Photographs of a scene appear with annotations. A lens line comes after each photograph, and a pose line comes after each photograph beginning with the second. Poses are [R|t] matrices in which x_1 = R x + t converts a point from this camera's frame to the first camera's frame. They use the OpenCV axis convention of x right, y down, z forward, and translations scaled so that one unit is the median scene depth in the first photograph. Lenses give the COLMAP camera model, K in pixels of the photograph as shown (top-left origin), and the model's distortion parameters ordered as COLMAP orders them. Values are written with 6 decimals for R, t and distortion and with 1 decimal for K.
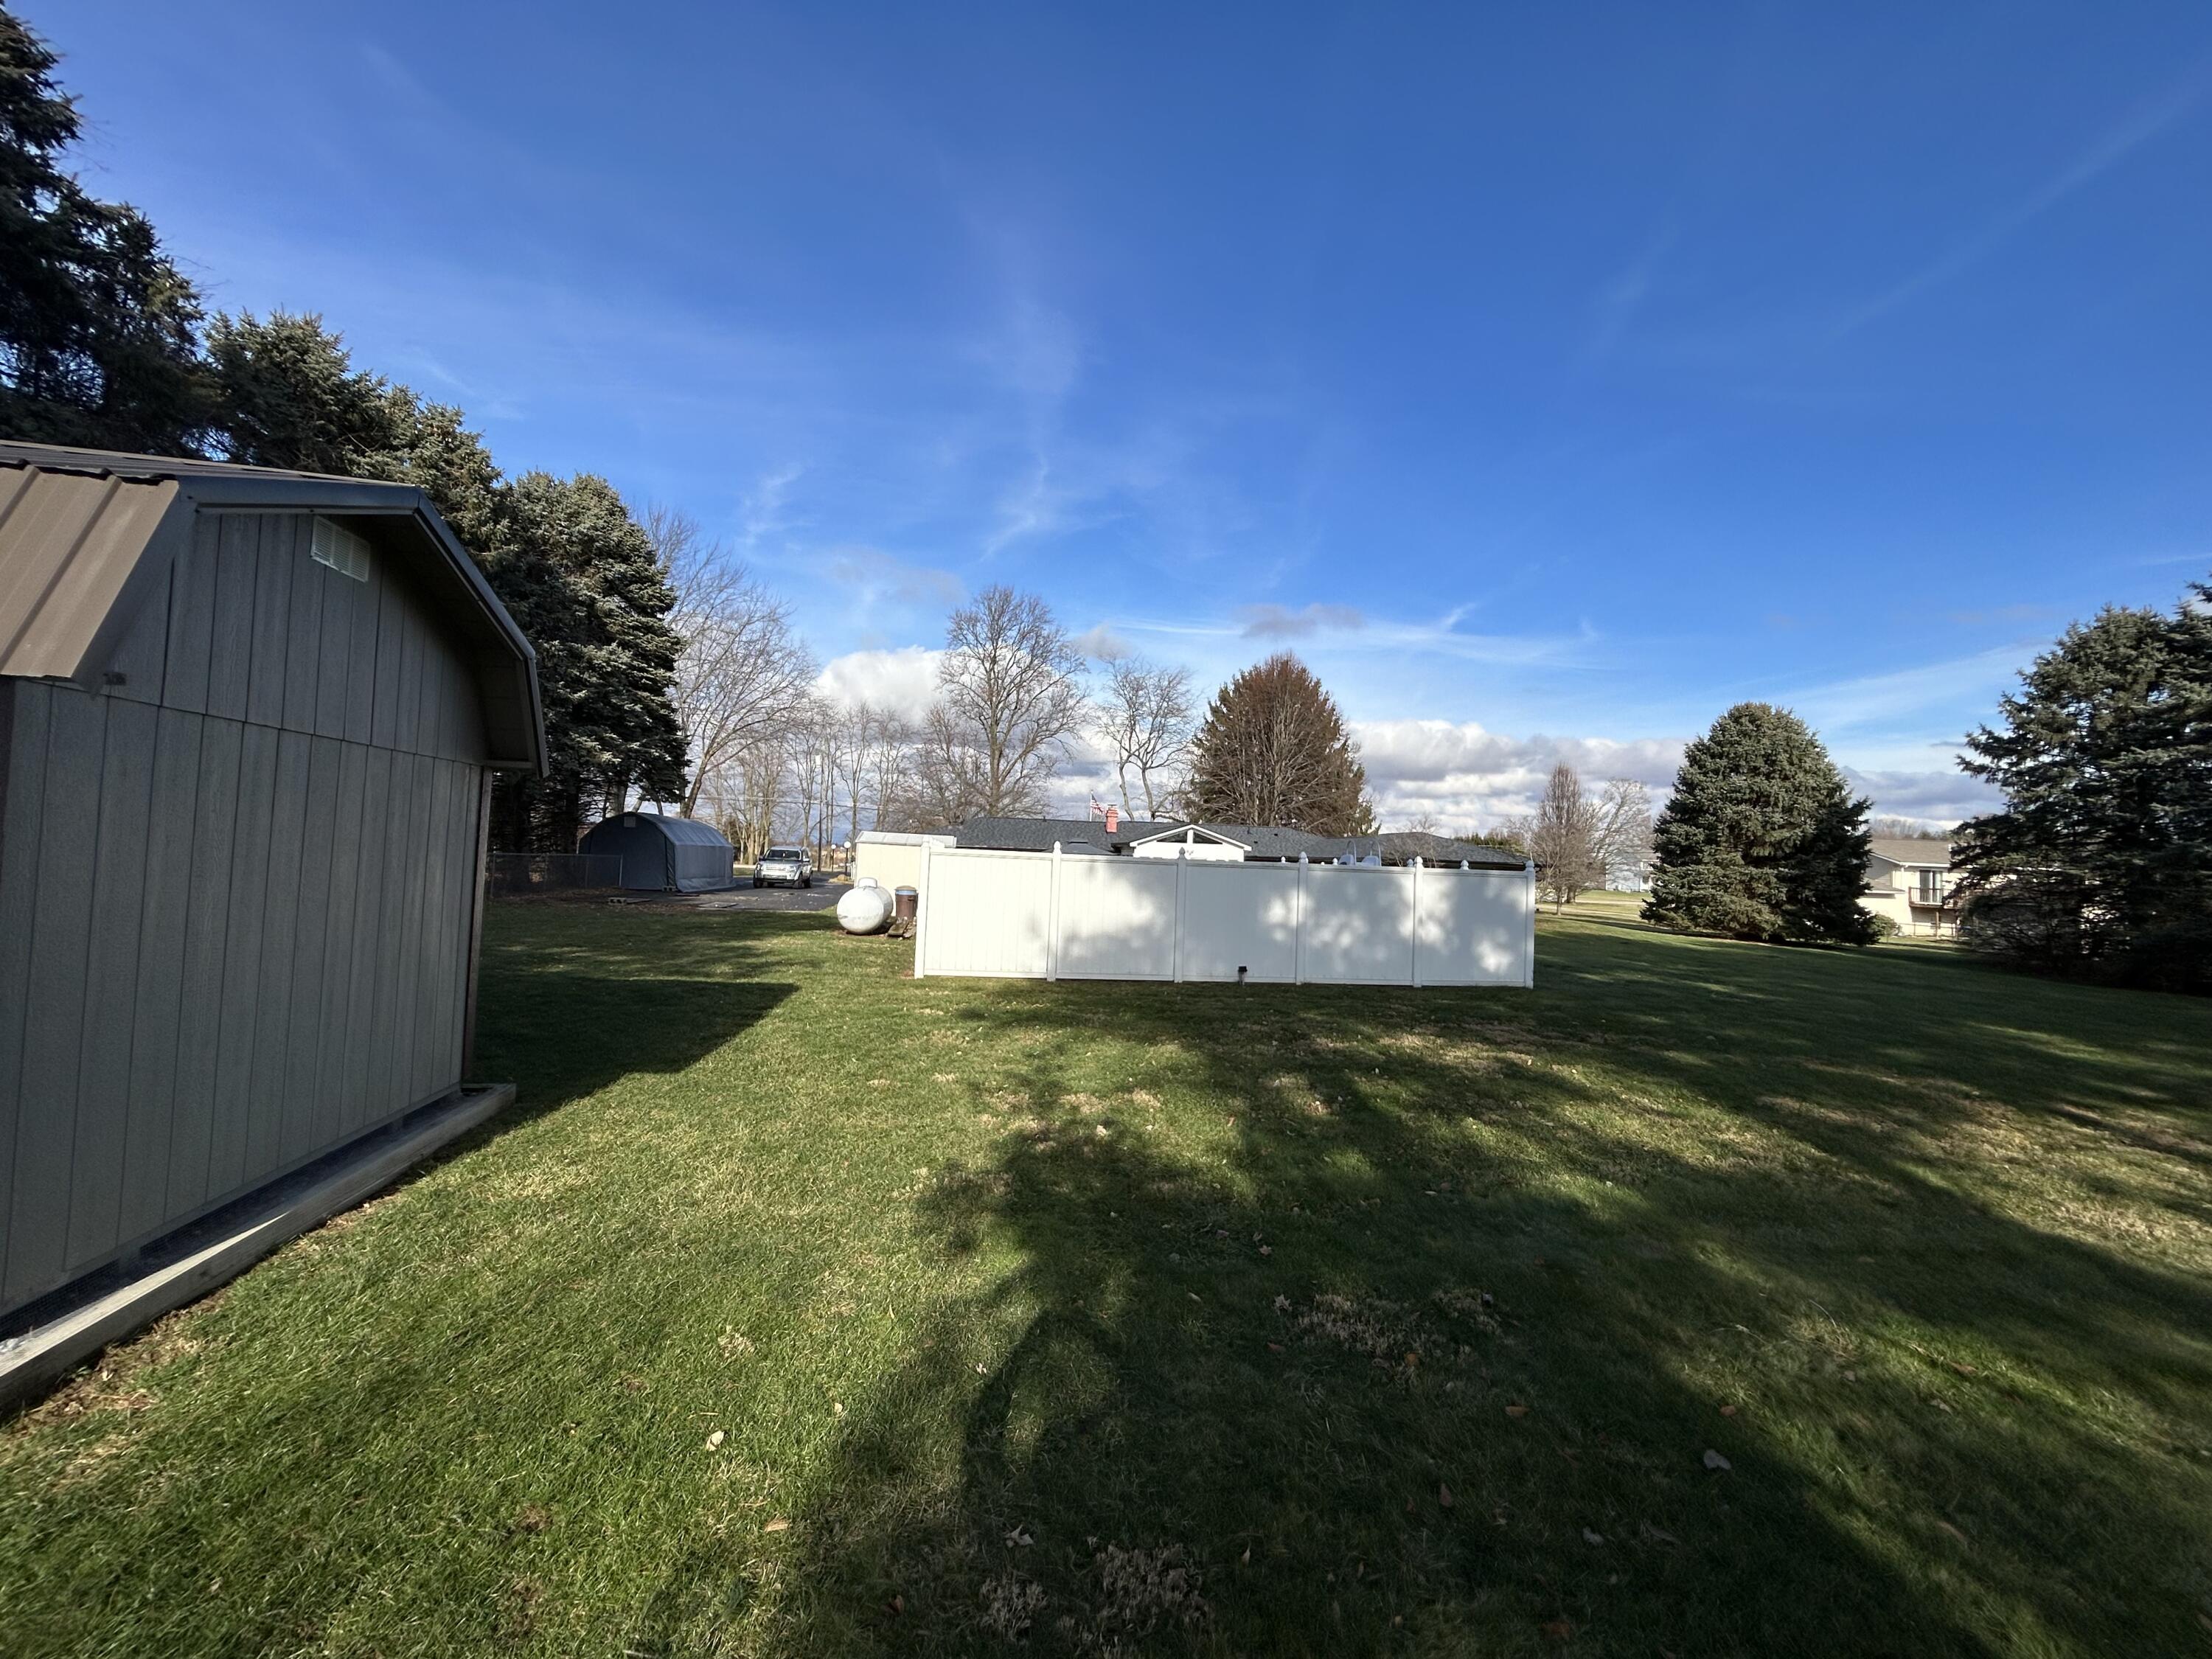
lens RADIAL K [[897.6, 0, 1109.0], [0, 897.6, 826.8], [0, 0, 1]] dist [-0.000865, -0.000340]
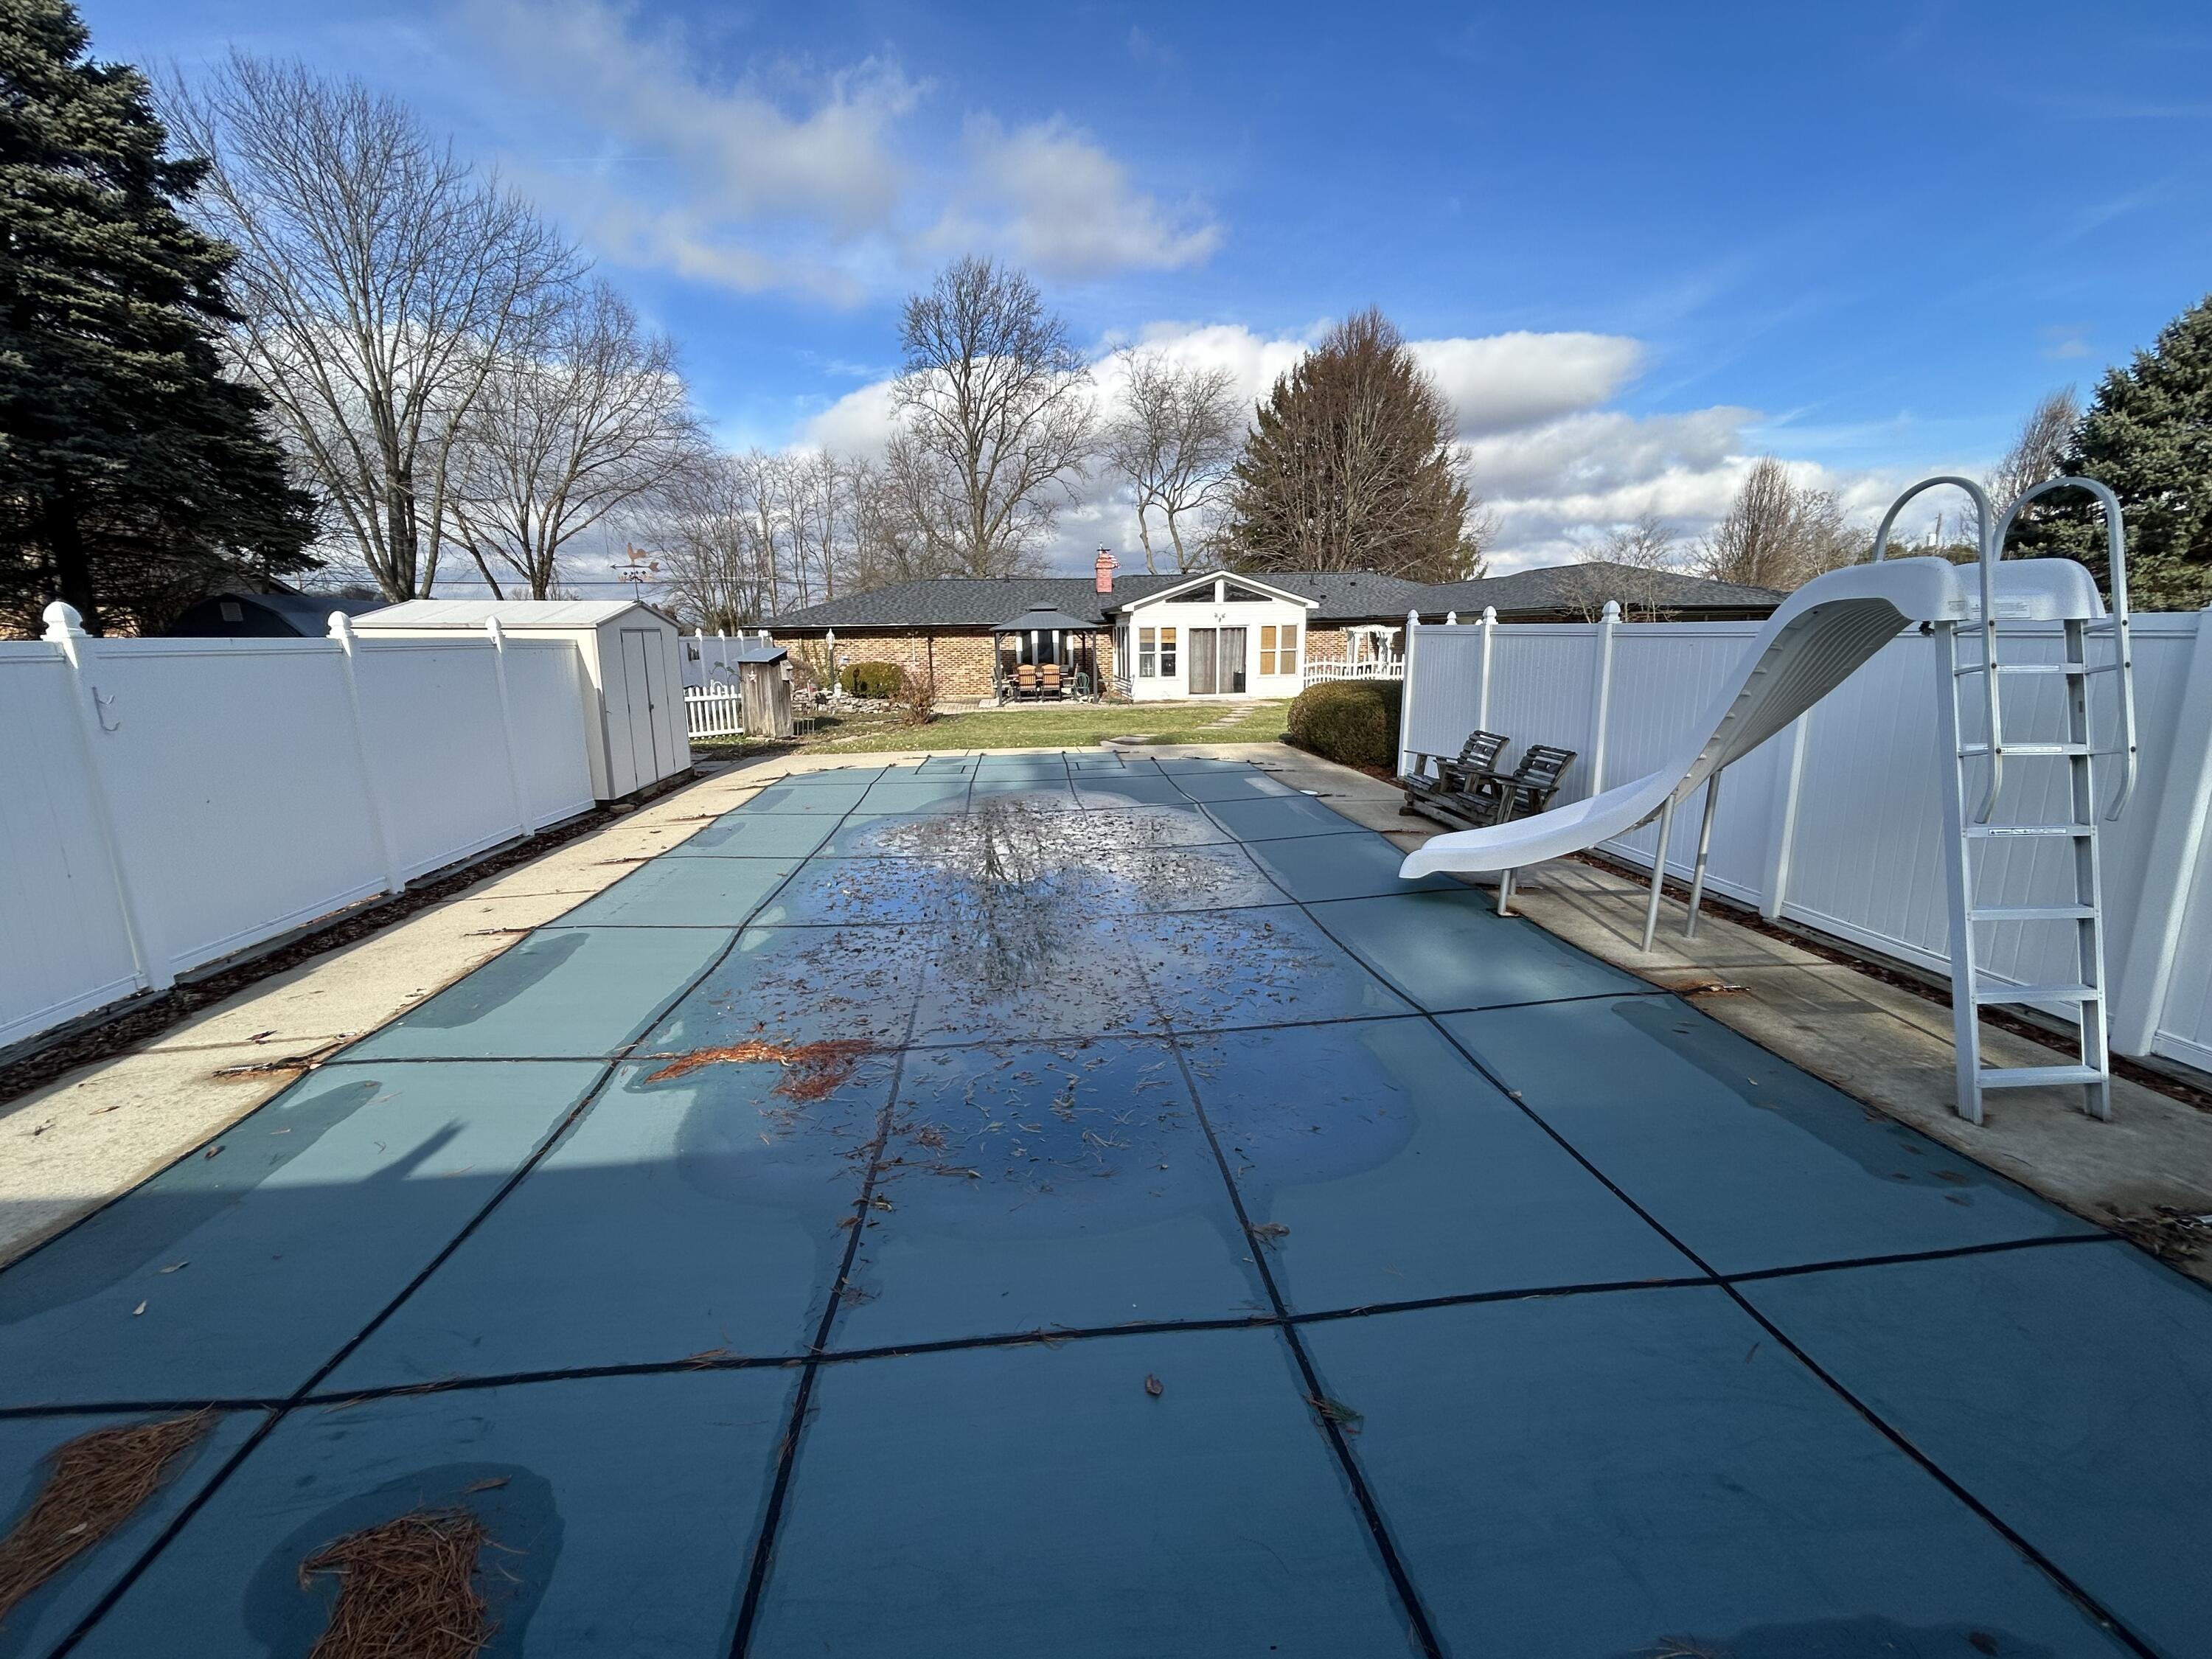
lens RADIAL K [[897.6, 0, 1109.0], [0, 897.6, 826.8], [0, 0, 1]] dist [-0.000865, -0.000340]
pose [[0.997335, -0.038199, -0.062162, 0.026509], [0.052306, 0.968323, 0.244160, 0.007647], [0.050866, -0.246760, 0.967741, 0.205999]]
